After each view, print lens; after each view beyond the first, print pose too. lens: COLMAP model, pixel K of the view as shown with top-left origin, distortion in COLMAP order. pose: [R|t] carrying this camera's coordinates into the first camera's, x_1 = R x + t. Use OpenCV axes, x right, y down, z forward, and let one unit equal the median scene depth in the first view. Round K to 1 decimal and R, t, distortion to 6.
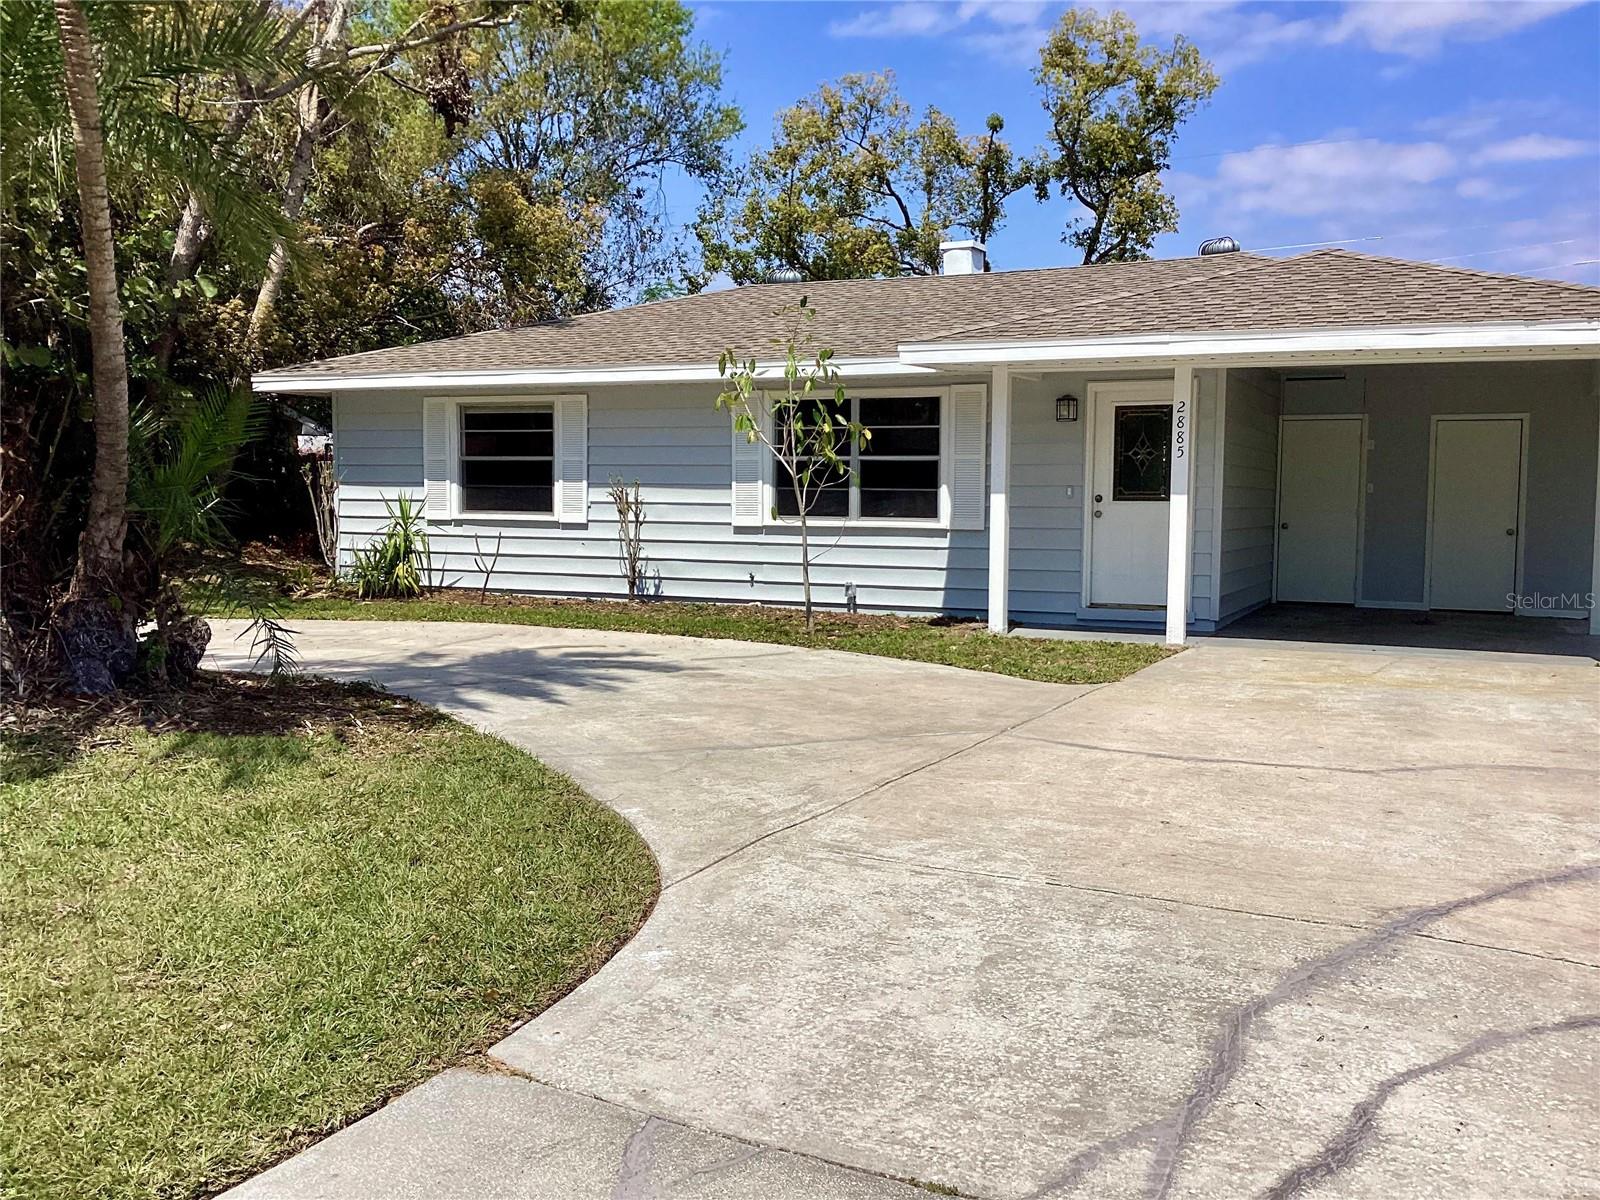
lens RADIAL K [[1437.3, 0, 804.7], [0, 1437.3, 601.5], [0, 0, 1]] dist [0.110706, -0.193347]
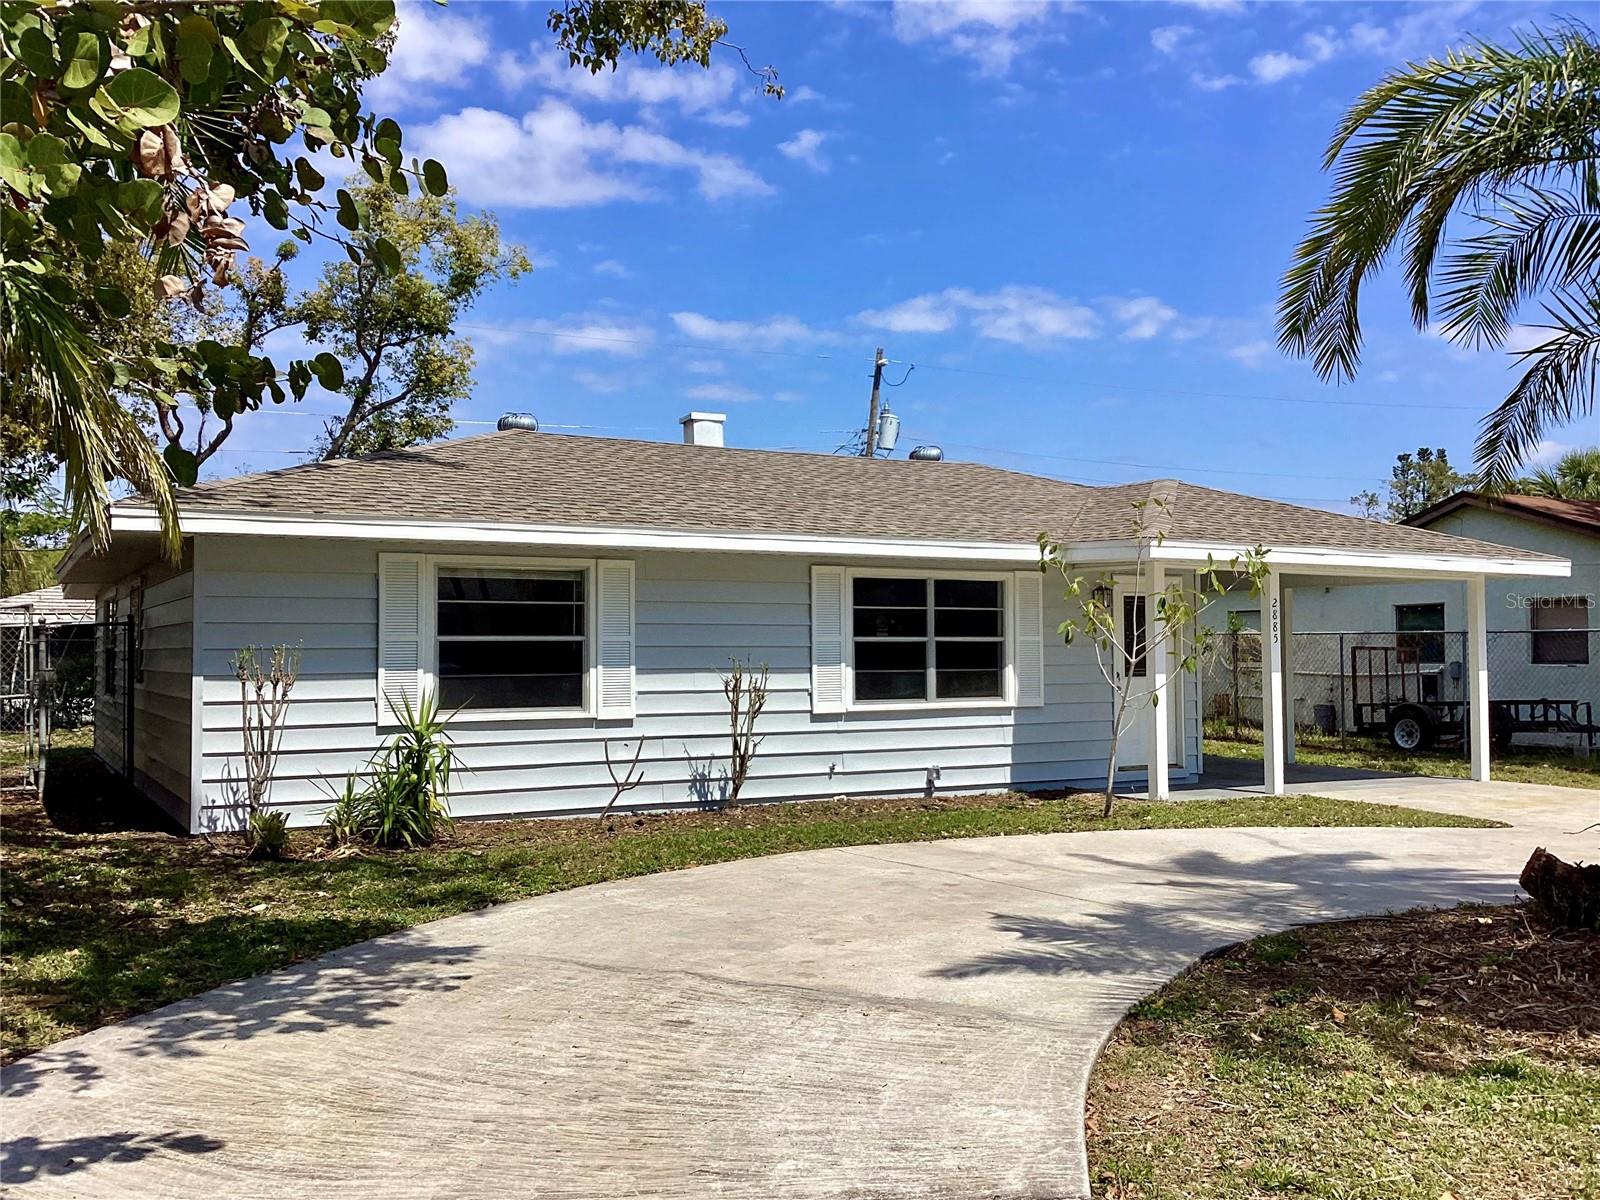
lens RADIAL K [[1586.2, 0, 792.8], [0, 1586.2, 605.6], [0, 0, 1]] dist [0.037350, 0.000000]
pose [[0.584958, 0.018261, 0.810858, -0.875949], [0.076075, 0.994104, -0.077269, -0.044284], [-0.807488, 0.106885, 0.580119, 0.432302]]
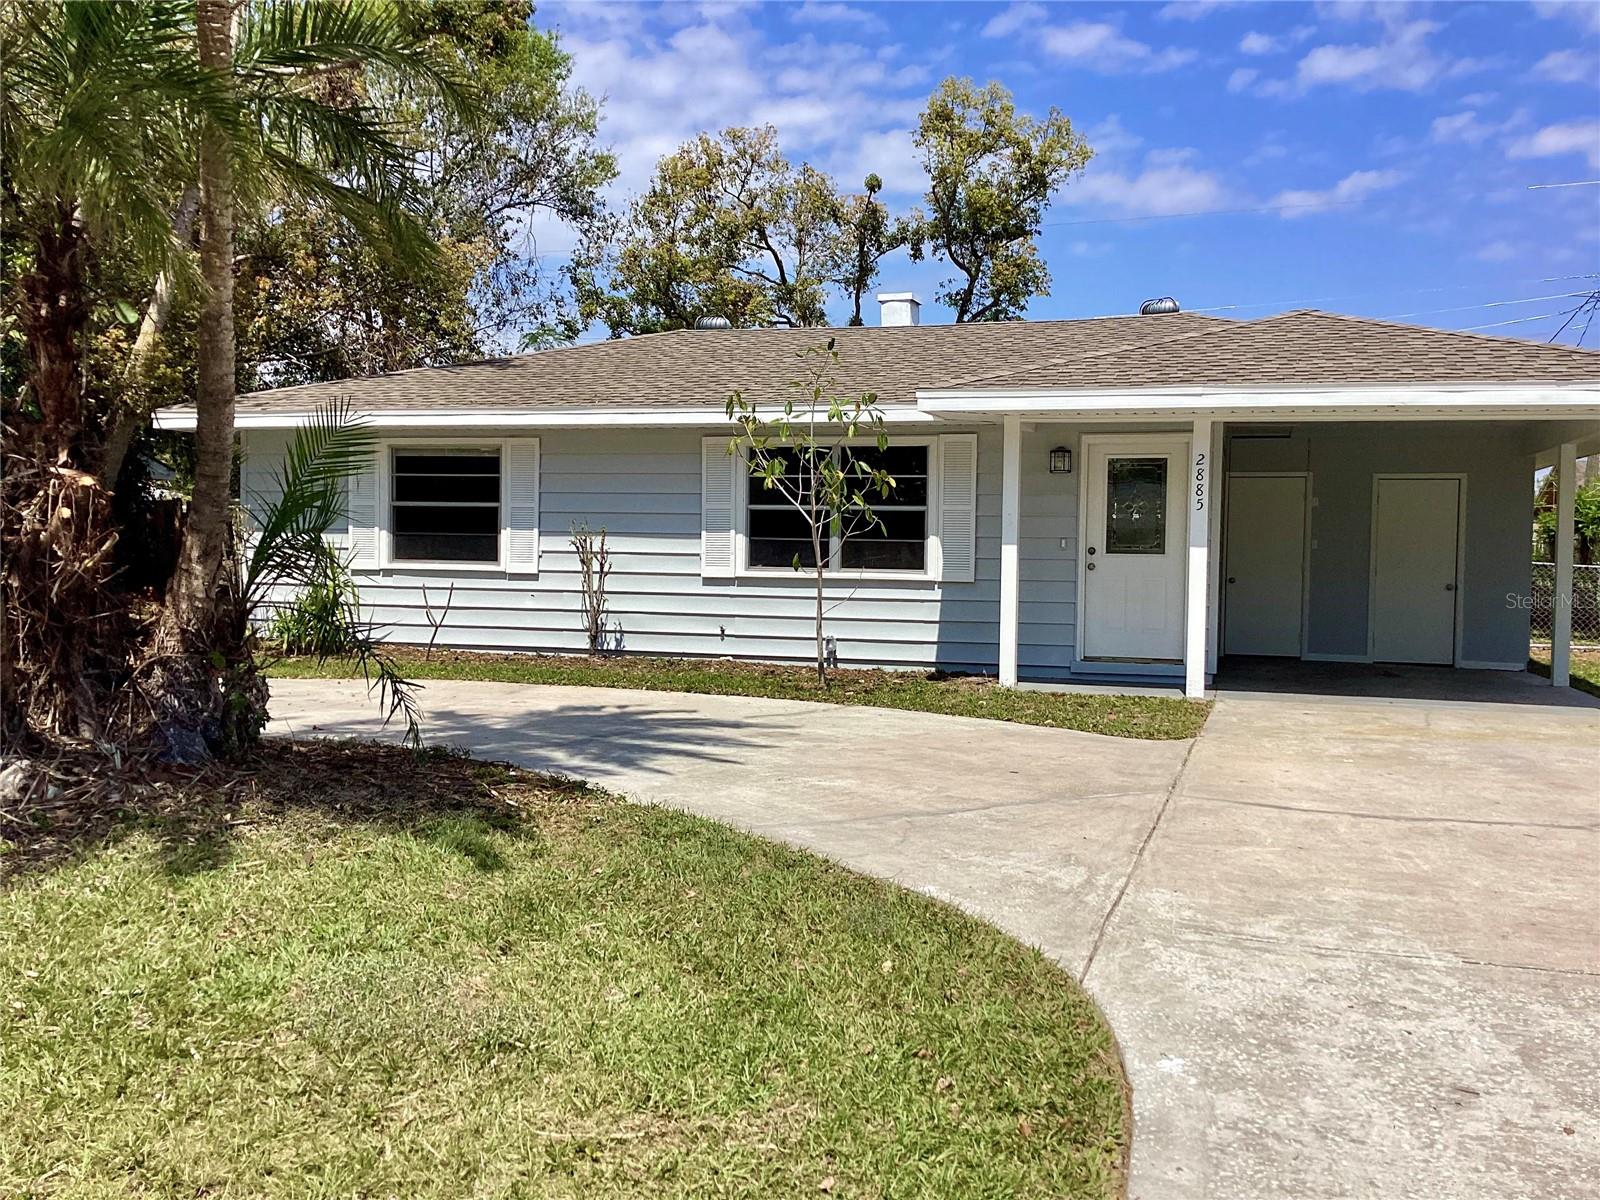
lens RADIAL K [[1437.3, 0, 808.5], [0, 1437.3, 591.8], [0, 0, 1]] dist [0.110706, -0.193347]
pose [[0.988766, 0.003289, 0.149437, -0.124837], [0.003476, 0.998982, -0.044985, 0.000506], [-0.149433, 0.044999, 0.987747, 0.046647]]
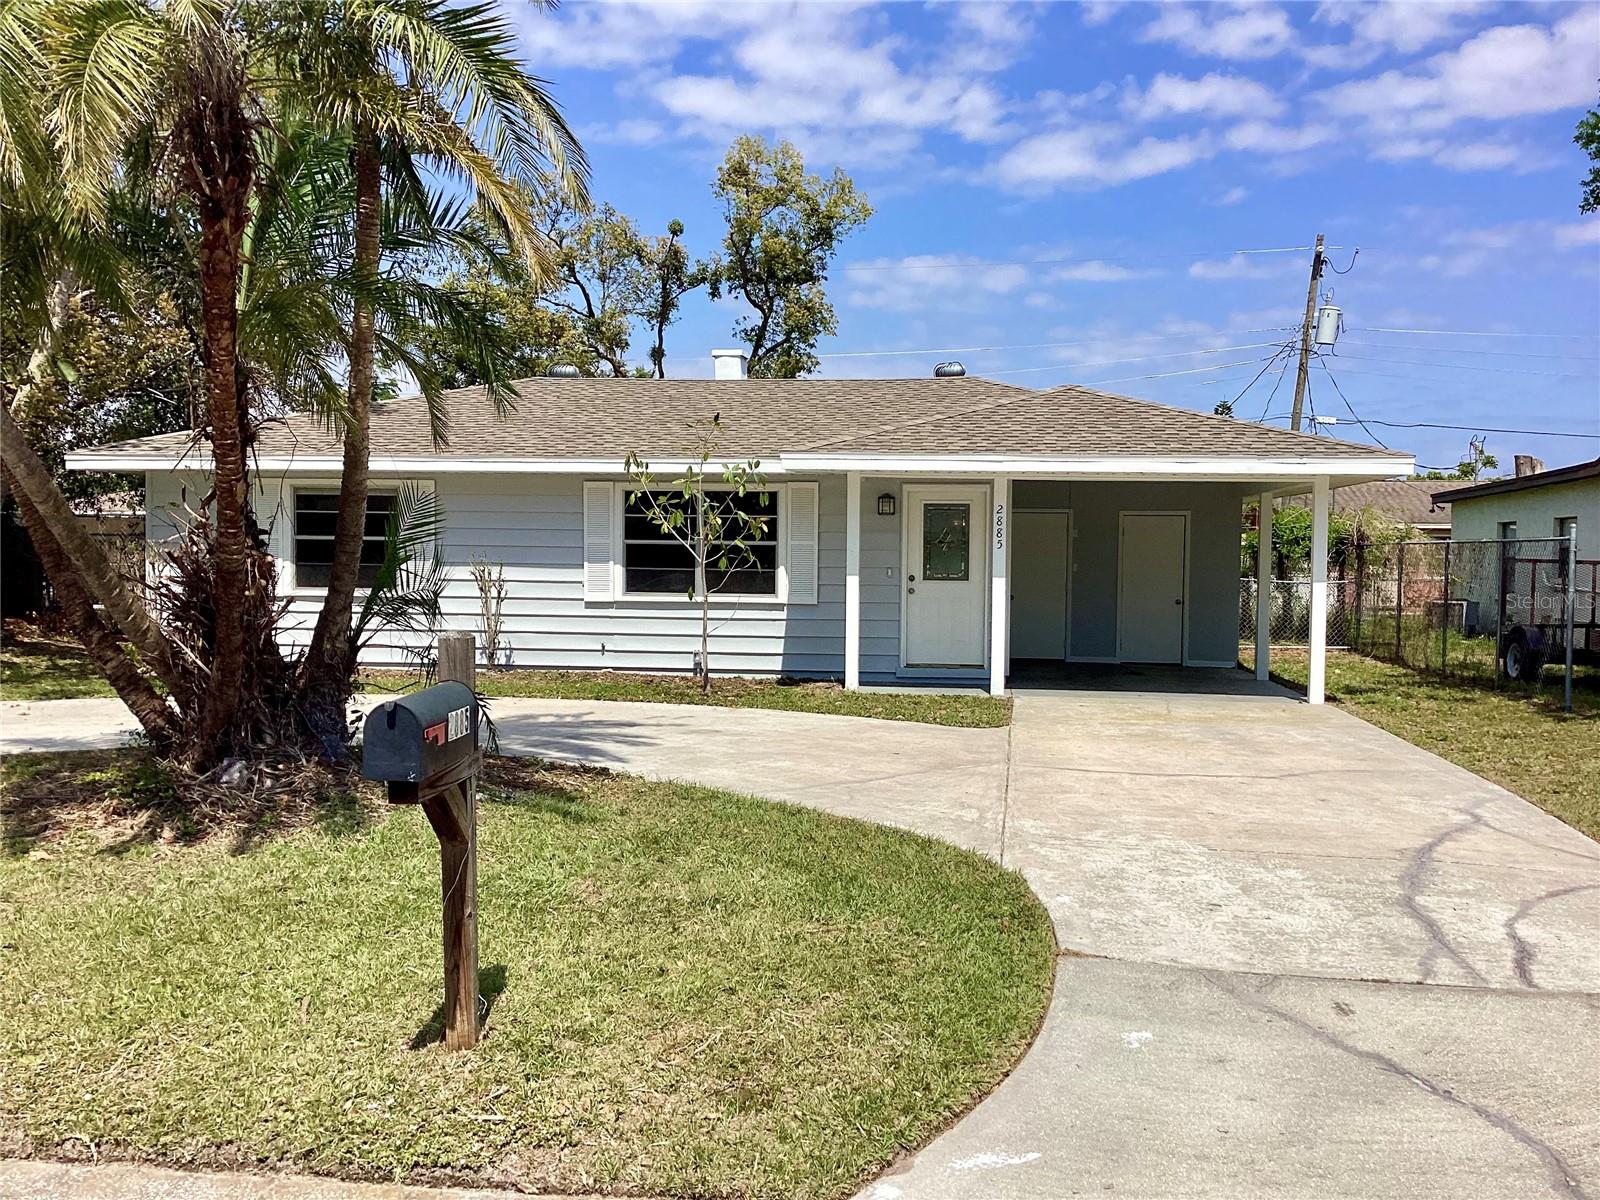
lens RADIAL K [[1437.3, 0, 803.5], [0, 1437.3, 600.1], [0, 0, 1]] dist [0.110706, -0.193347]
pose [[0.949560, -0.007381, 0.313499, -0.243611], [0.019991, 0.999114, -0.037028, -0.008470], [-0.312948, 0.041428, 0.948866, -0.120737]]
